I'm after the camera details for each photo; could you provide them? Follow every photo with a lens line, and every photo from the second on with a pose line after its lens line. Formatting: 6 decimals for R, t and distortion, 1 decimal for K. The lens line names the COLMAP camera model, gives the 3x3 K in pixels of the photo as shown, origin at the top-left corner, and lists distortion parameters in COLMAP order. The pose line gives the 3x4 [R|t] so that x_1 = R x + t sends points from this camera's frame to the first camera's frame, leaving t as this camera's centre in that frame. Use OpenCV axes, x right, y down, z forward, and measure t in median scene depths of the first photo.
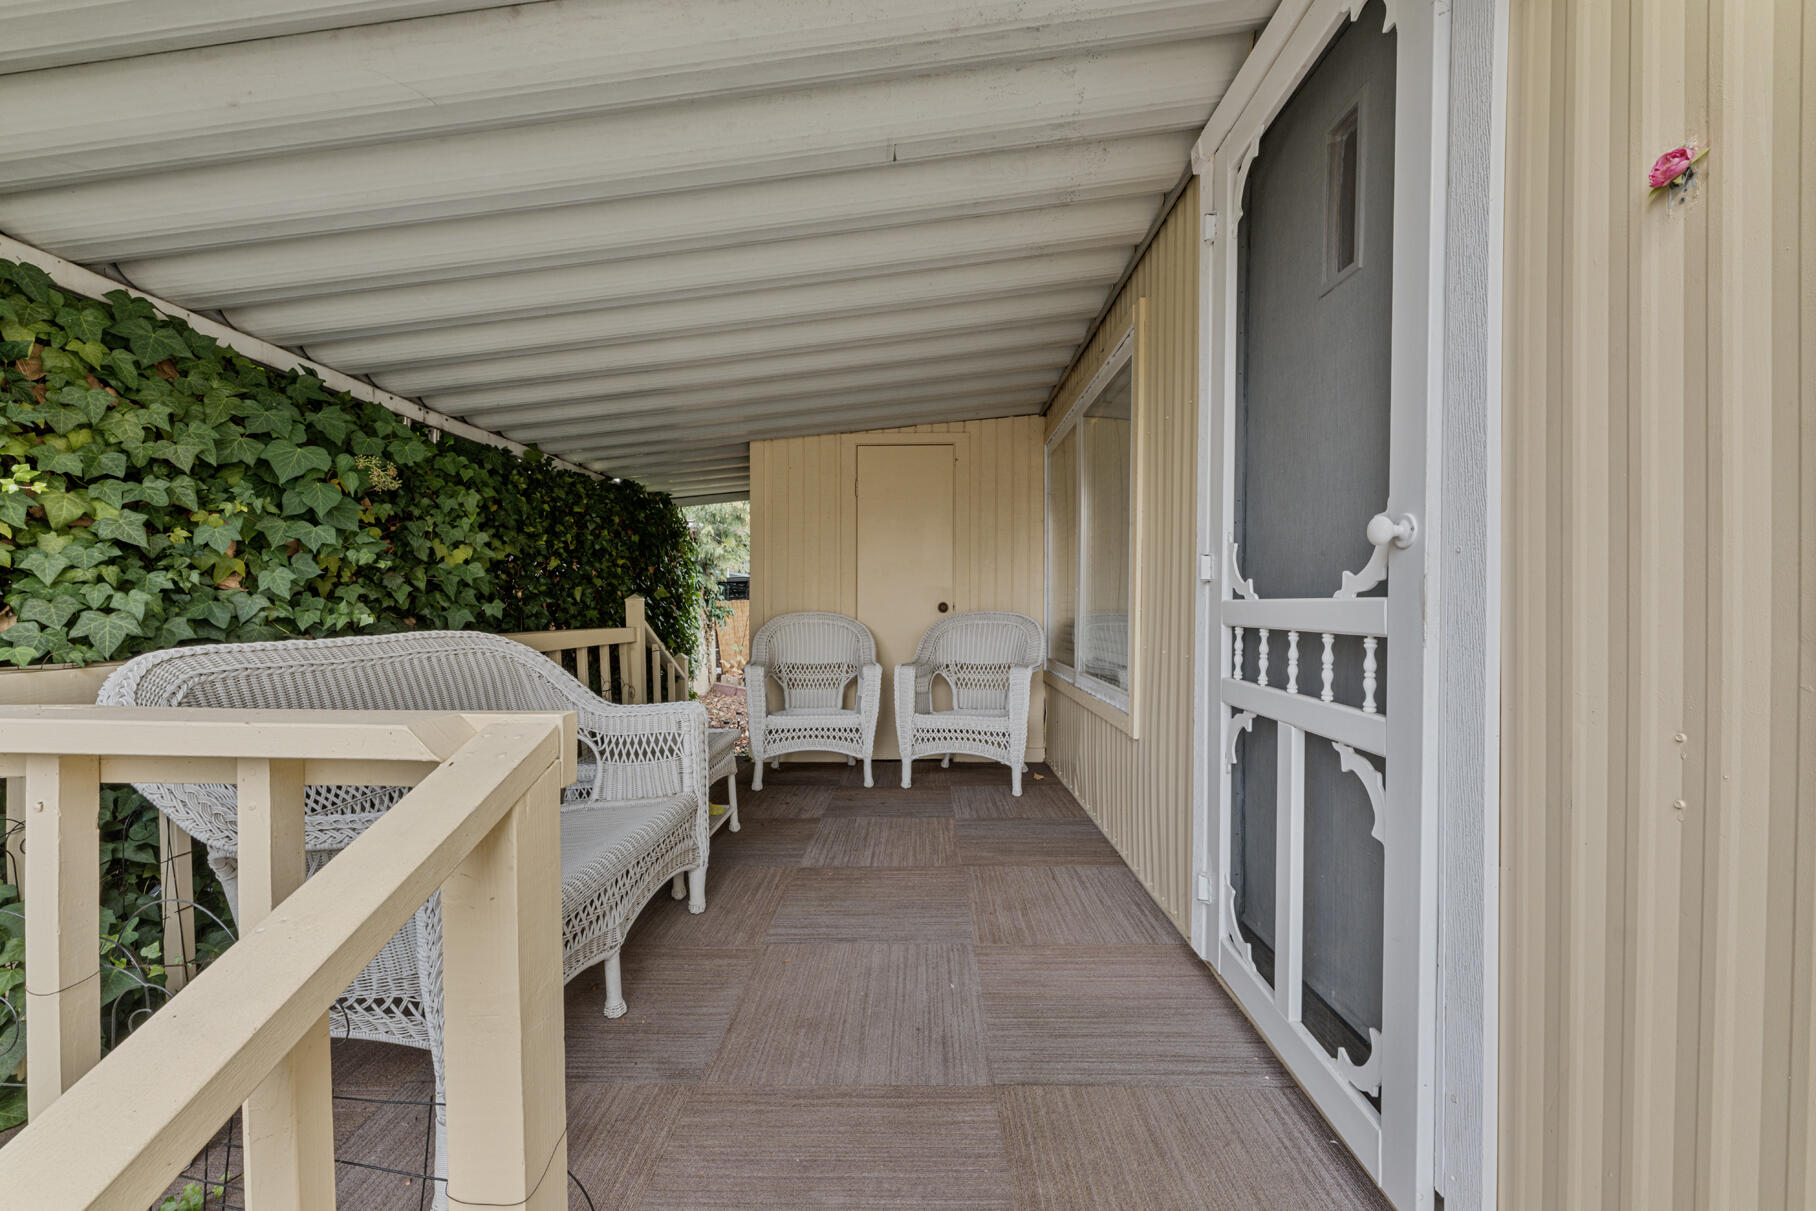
lens RADIAL K [[747.7, 0, 901.0], [0, 747.7, 615.4], [0, 0, 1]] dist [0.000035, -0.000015]
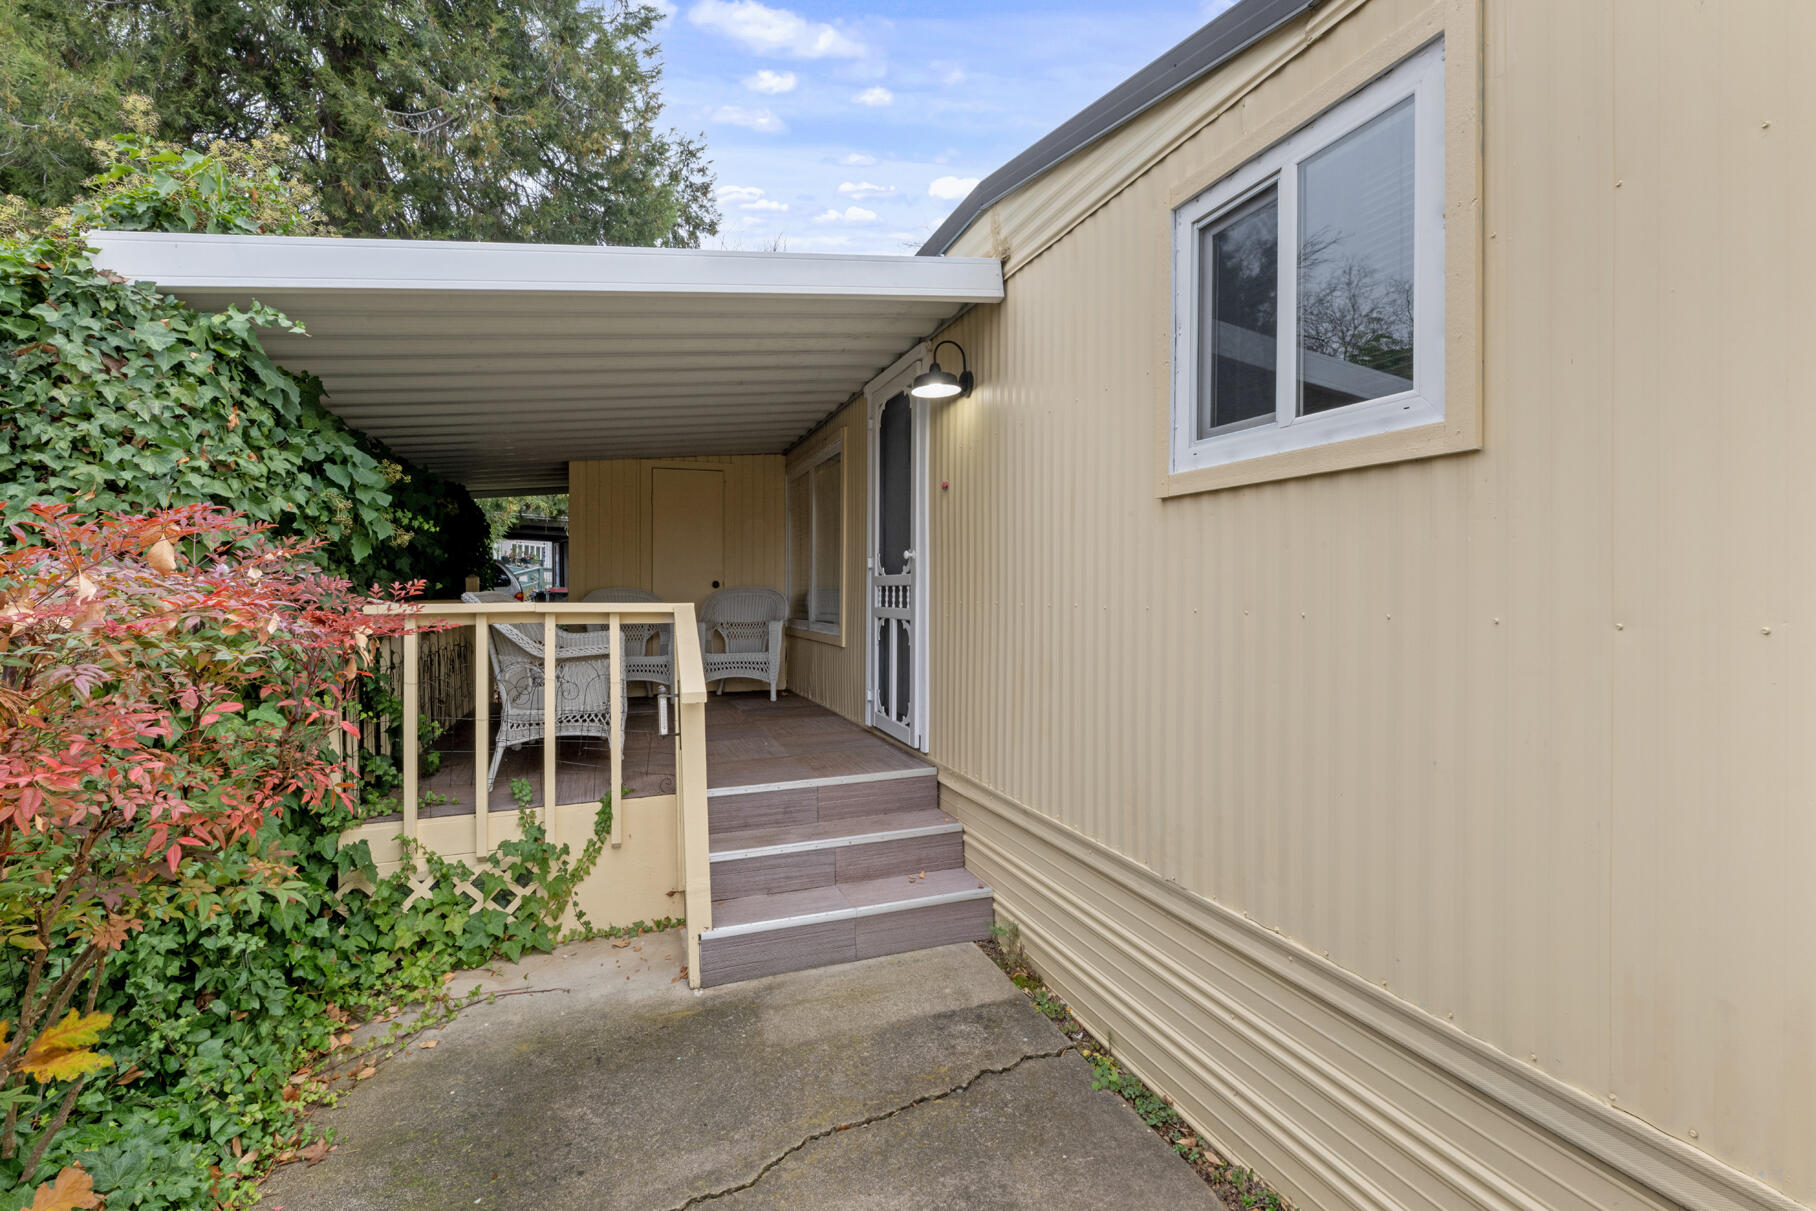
lens RADIAL K [[869.7, 0, 908.0], [0, 869.7, 605.5], [0, 0, 1]] dist [0.002279, 0.000234]
pose [[0.932454, -0.006738, 0.361225, -0.240786], [0.006285, 0.999977, 0.002430, 0.033273], [-0.361233, 0.000005, 0.932475, -0.811807]]
